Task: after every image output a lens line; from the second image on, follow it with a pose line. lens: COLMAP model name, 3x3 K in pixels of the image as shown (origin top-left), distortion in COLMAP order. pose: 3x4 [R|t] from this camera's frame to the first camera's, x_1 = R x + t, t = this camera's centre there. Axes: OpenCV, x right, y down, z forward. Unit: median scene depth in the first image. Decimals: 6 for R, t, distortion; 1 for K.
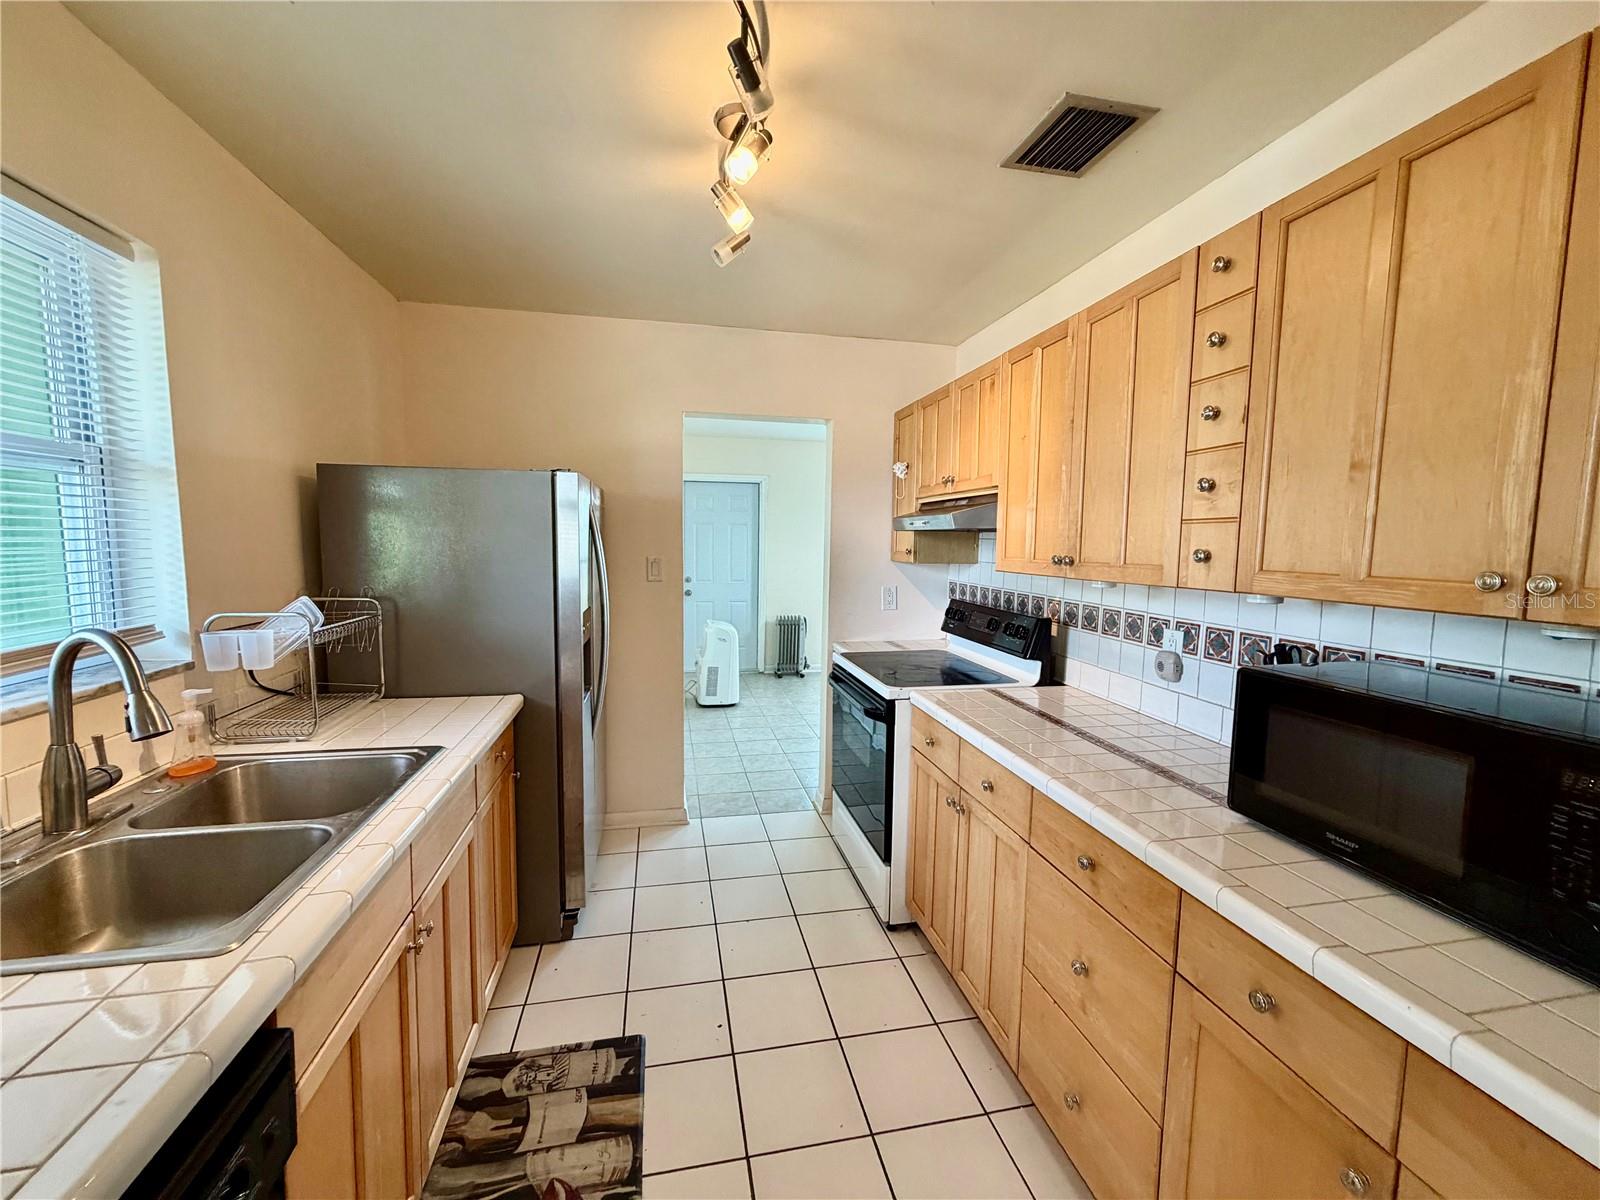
lens RADIAL K [[639.7, 0, 798.8], [0, 639.7, 595.1], [0, 0, 1]] dist [0.001028, -0.000743]
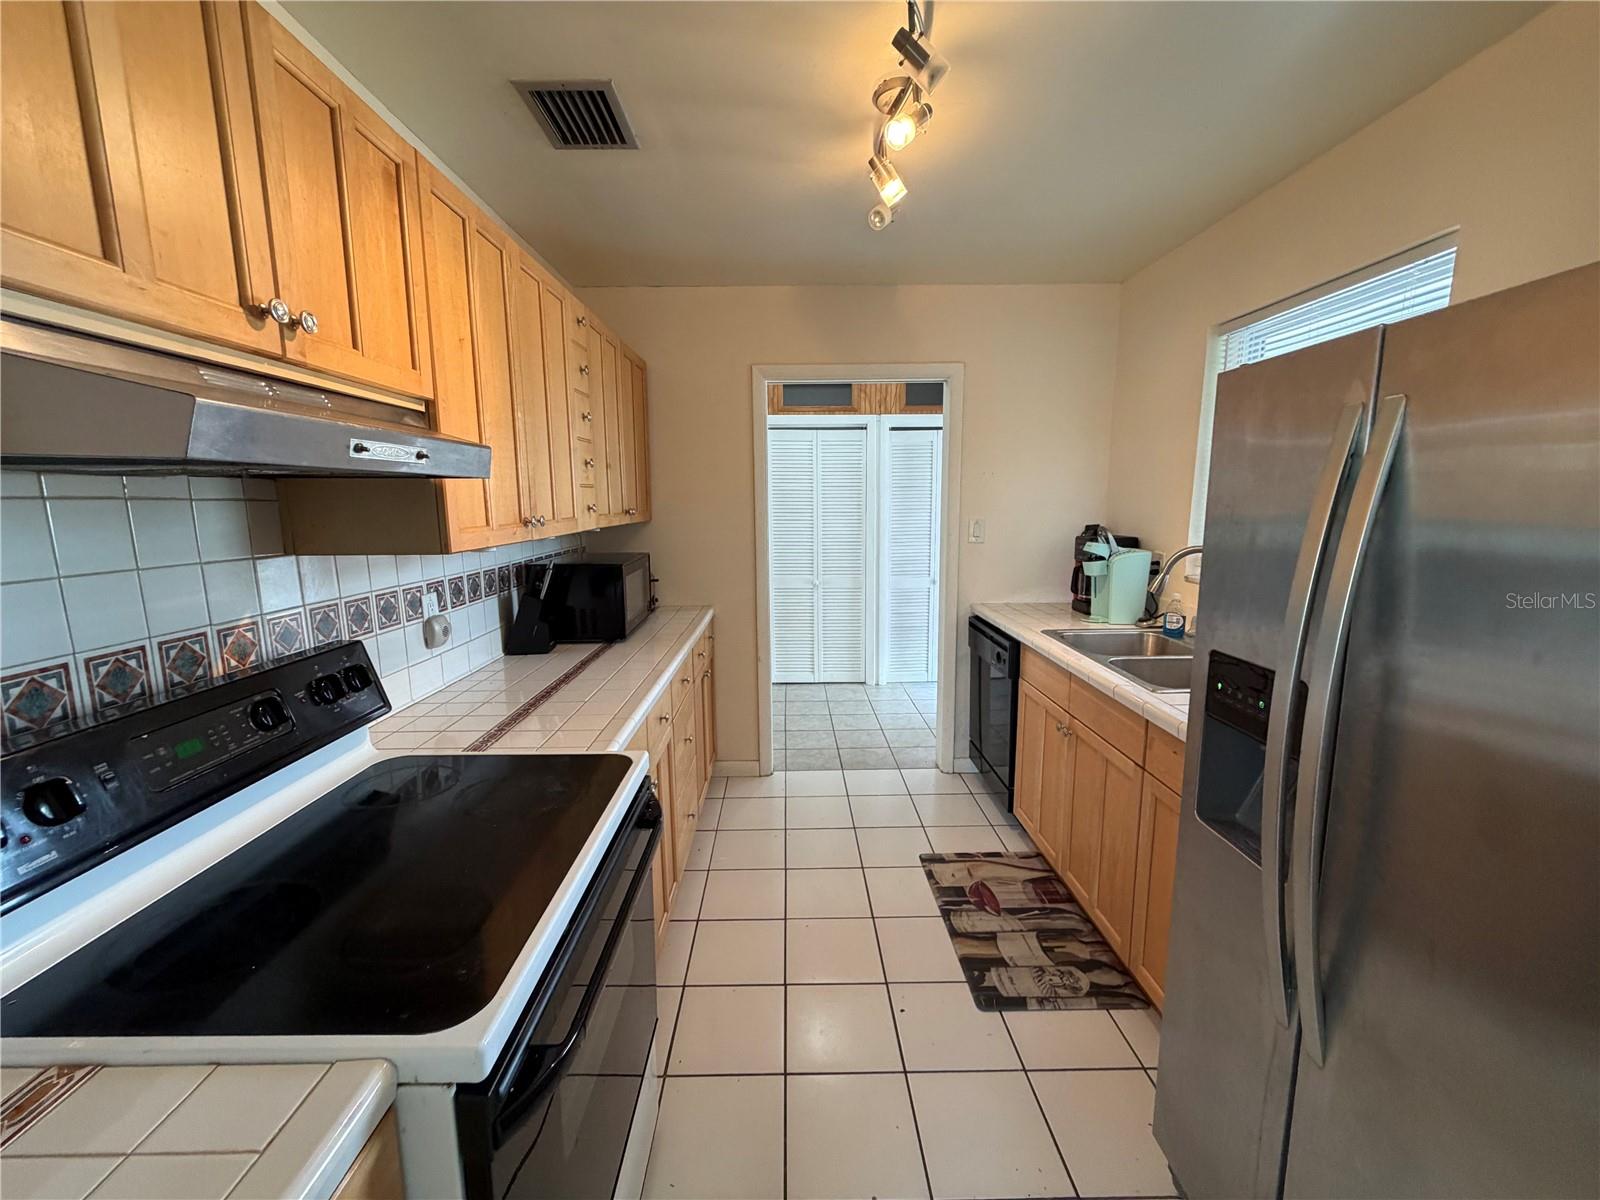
lens RADIAL K [[639.7, 0, 794.2], [0, 639.7, 598.9], [0, 0, 1]] dist [0.001028, -0.000743]
pose [[-0.982297, -0.035234, 0.183984, -0.124115], [0.010265, 0.970552, 0.240672, -0.168428], [-0.187046, 0.238300, -0.953009, 1.902529]]
